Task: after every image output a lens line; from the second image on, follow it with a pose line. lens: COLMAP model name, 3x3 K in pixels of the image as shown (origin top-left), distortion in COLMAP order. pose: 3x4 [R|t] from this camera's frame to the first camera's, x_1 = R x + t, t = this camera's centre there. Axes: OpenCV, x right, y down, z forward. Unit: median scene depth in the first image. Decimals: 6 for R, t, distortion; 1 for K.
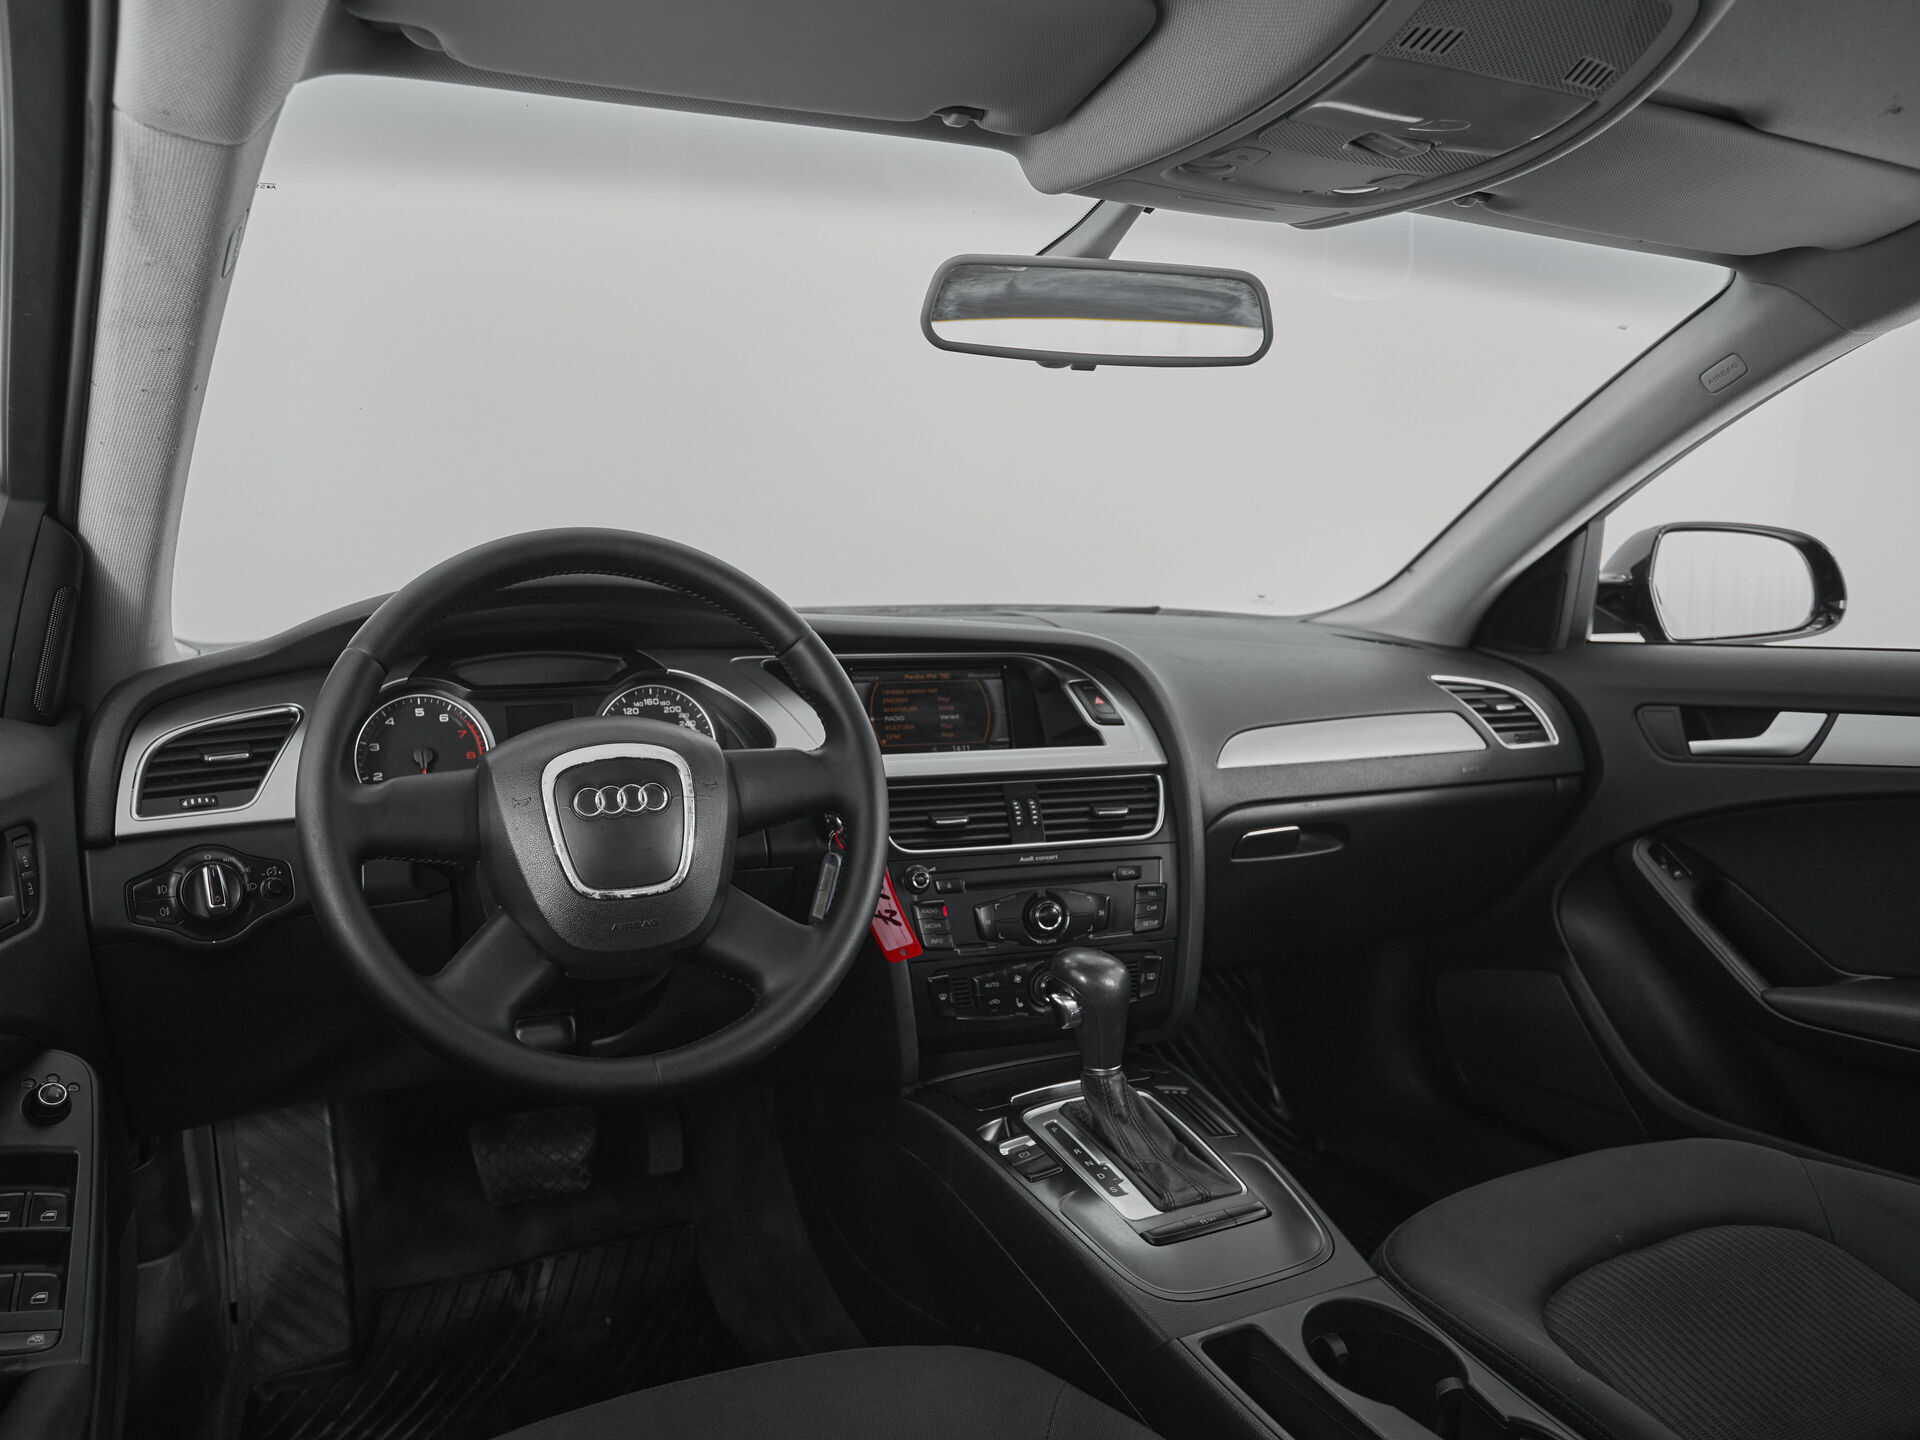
lens RADIAL K [[1314.6, 0, 865.1], [0, 1314.6, 721.3], [0, 0, 1]] dist [-0.071918, 0.057470]
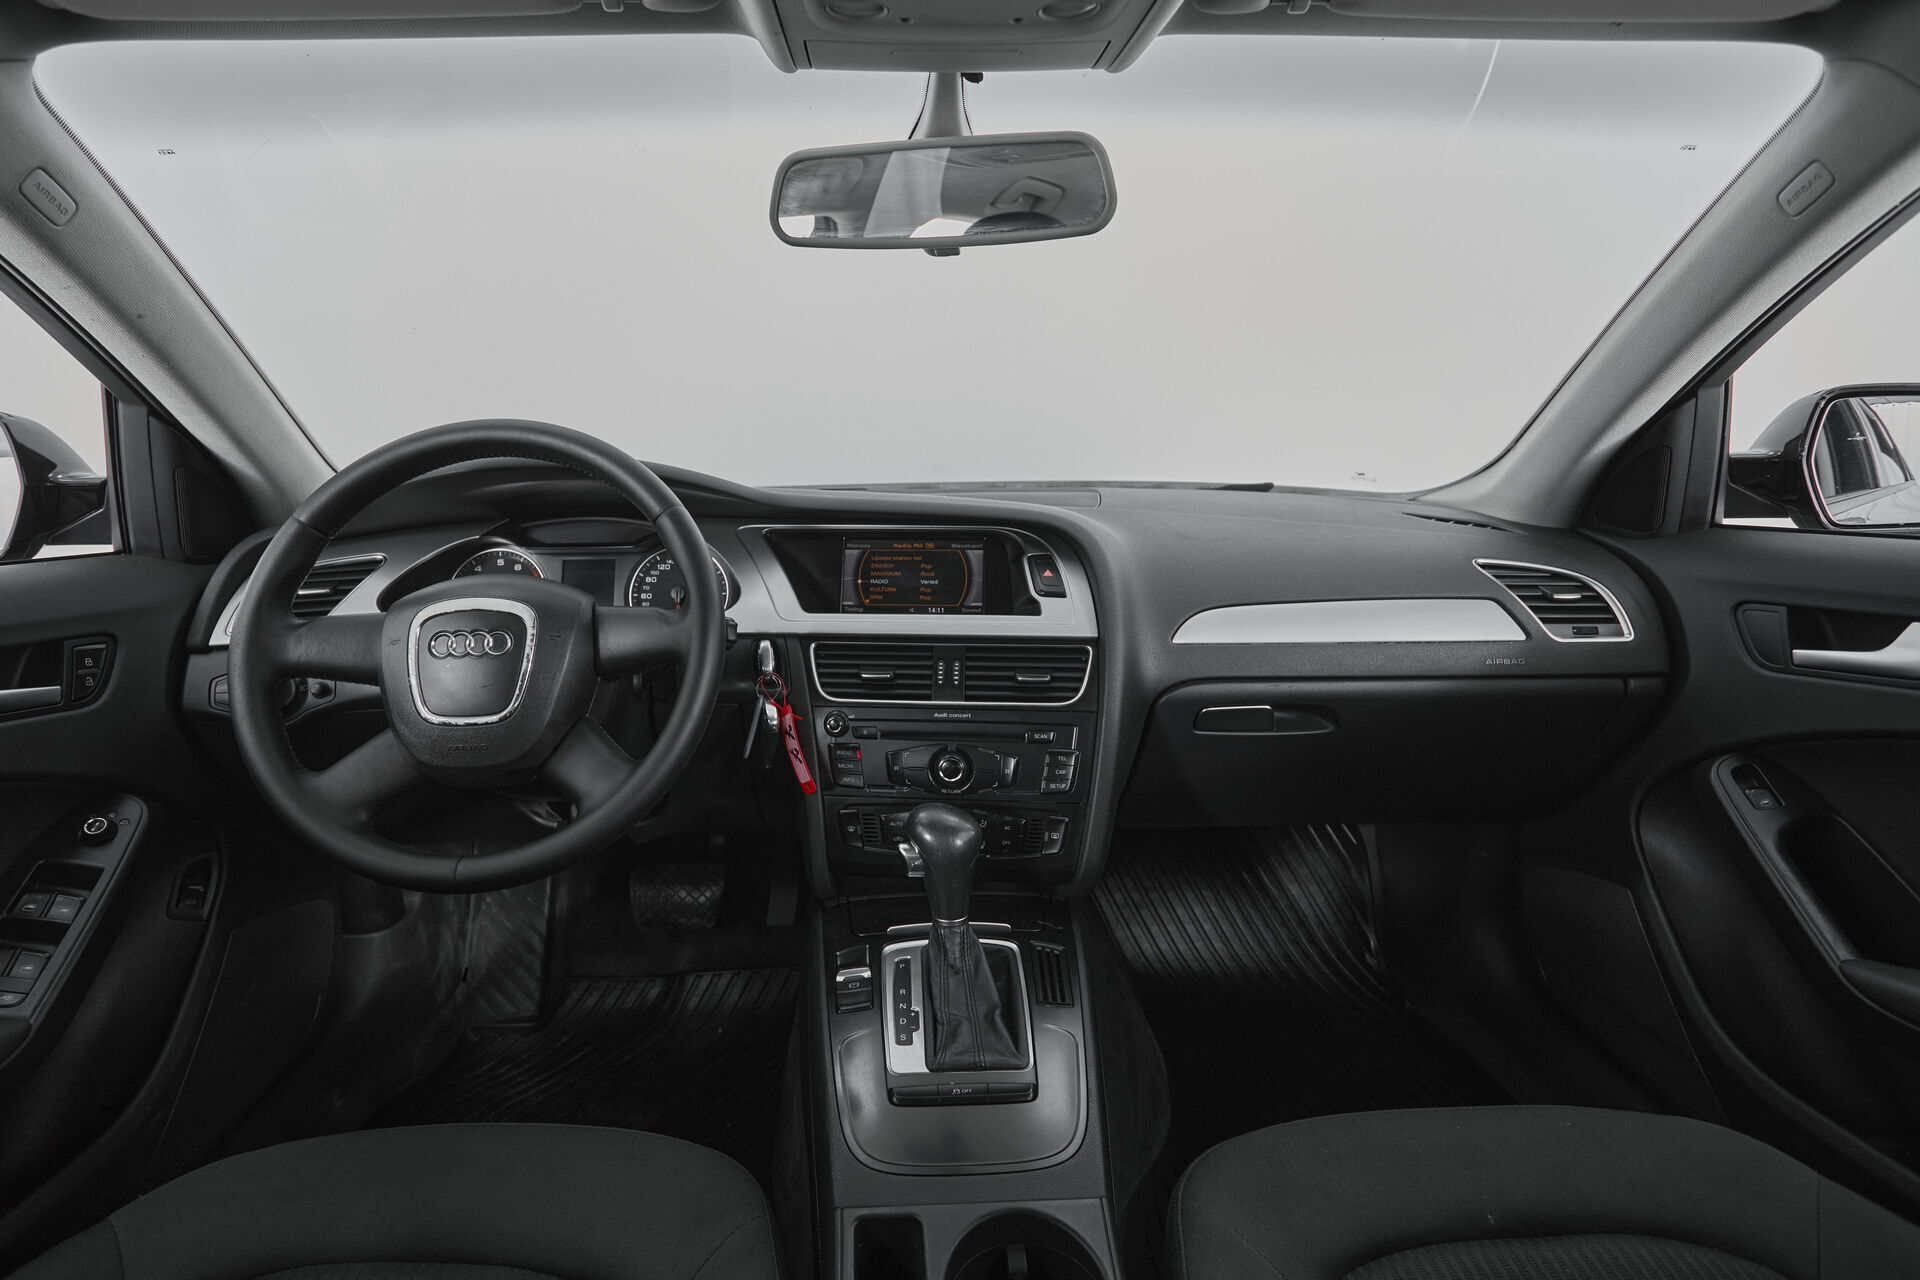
lens RADIAL K [[953.9, 0, 921.8], [0, 953.9, 618.2], [0, 0, 1]] dist [-0.000611, -0.000699]
pose [[0.927953, 0.058029, -0.368153, 0.388436], [-0.036727, 0.997234, 0.064613, -0.026907], [0.370884, -0.046437, 0.927518, 0.245600]]
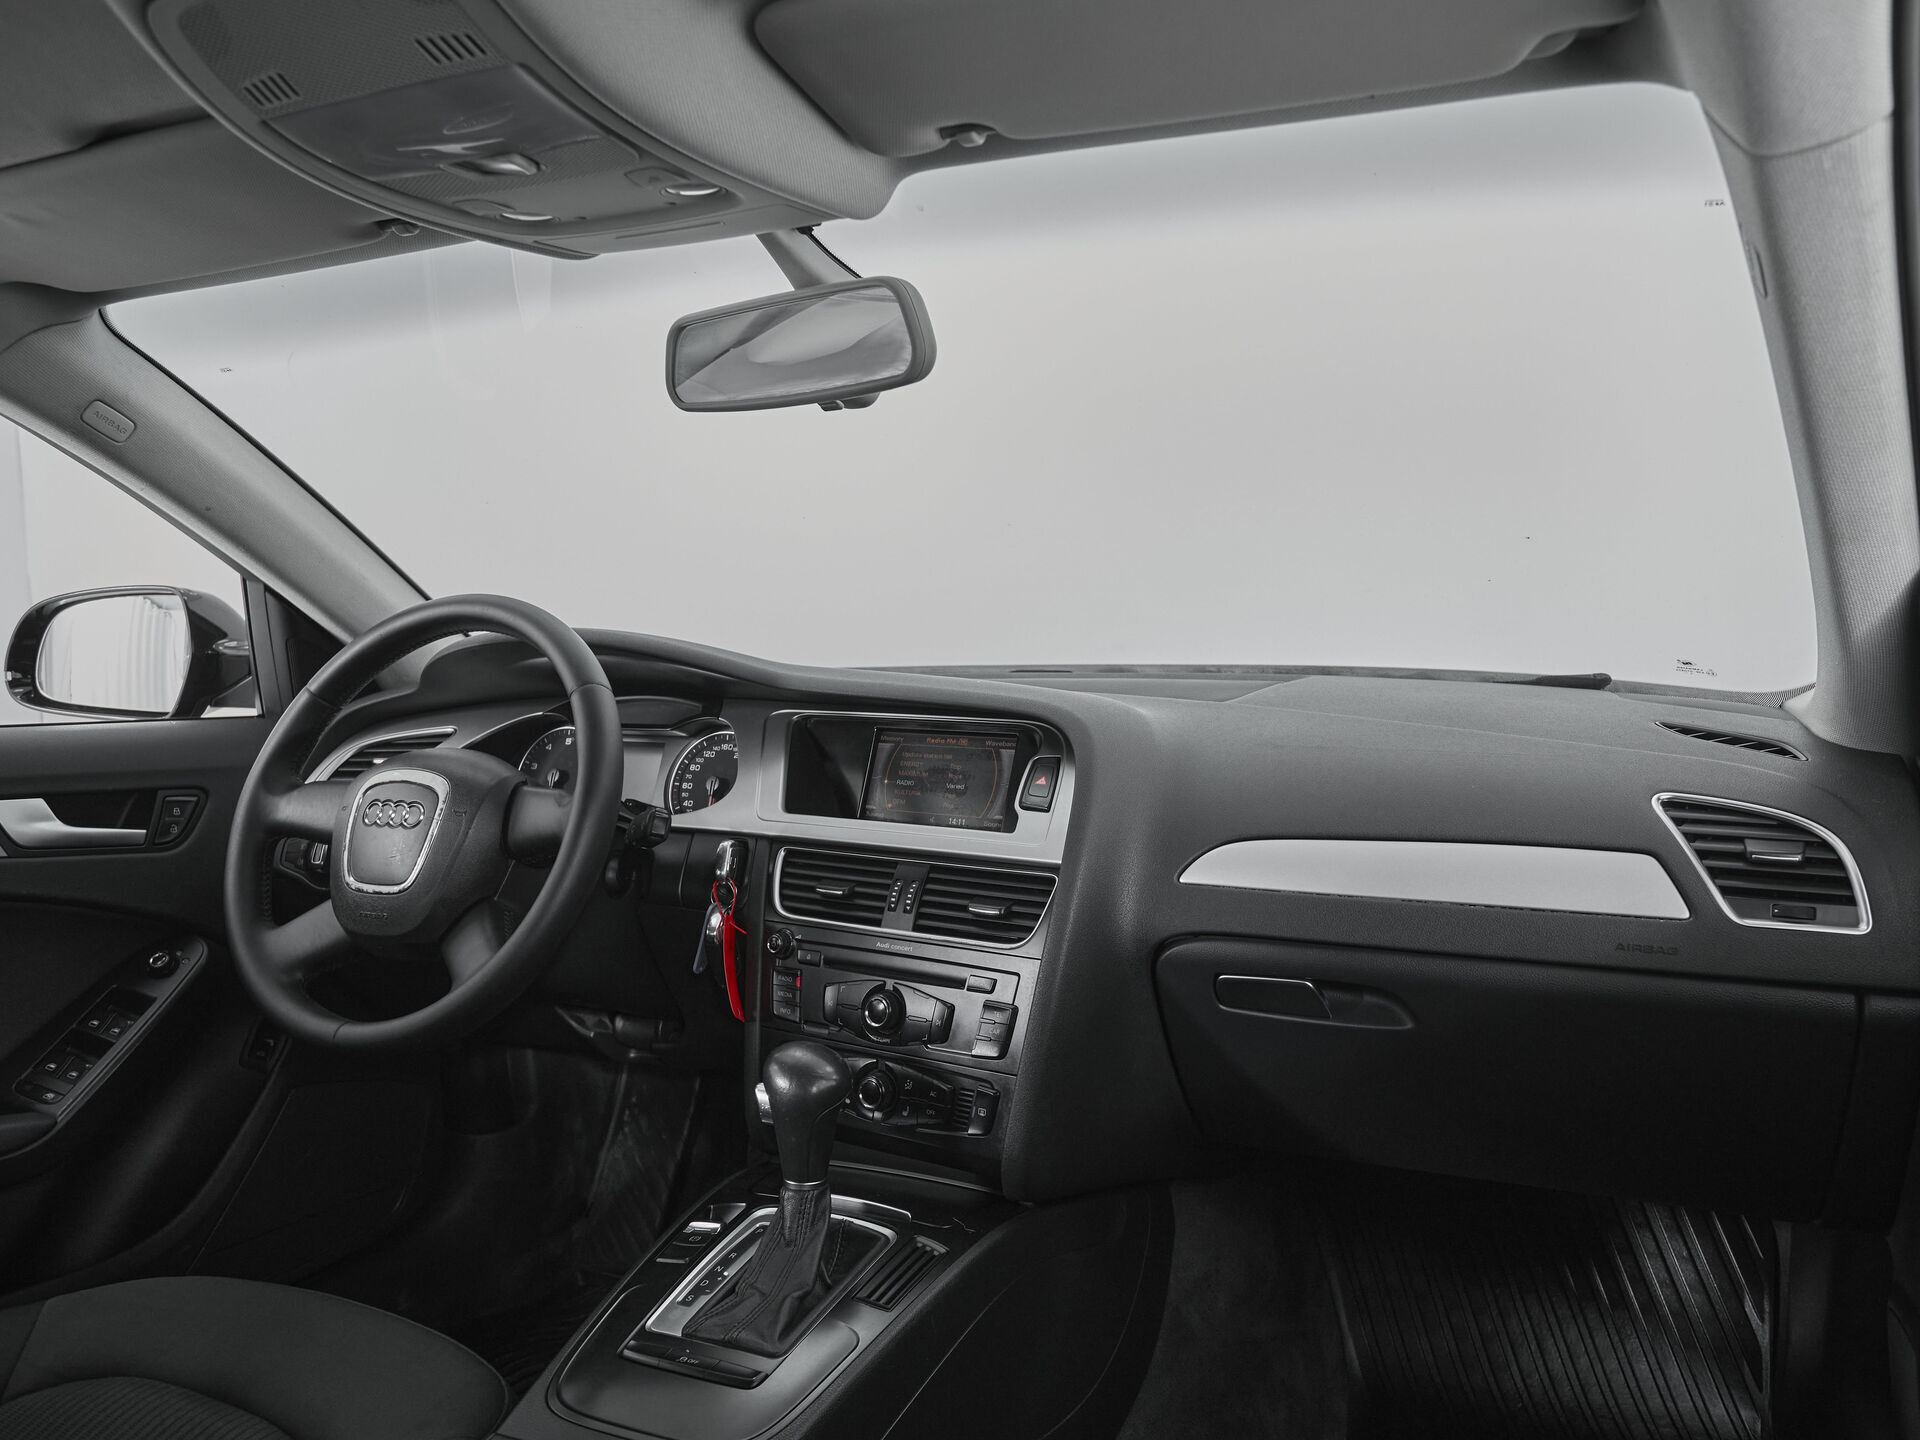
lens RADIAL K [[1399.7, 0, 1070.1], [0, 1399.7, 716.7], [0, 0, 1]] dist [-0.075299, 0.073735]
pose [[0.696879, 0.048066, -0.715576, 0.870583], [-0.081116, 0.996632, -0.012051, -0.049681], [0.712587, 0.066442, 0.698431, 0.396959]]
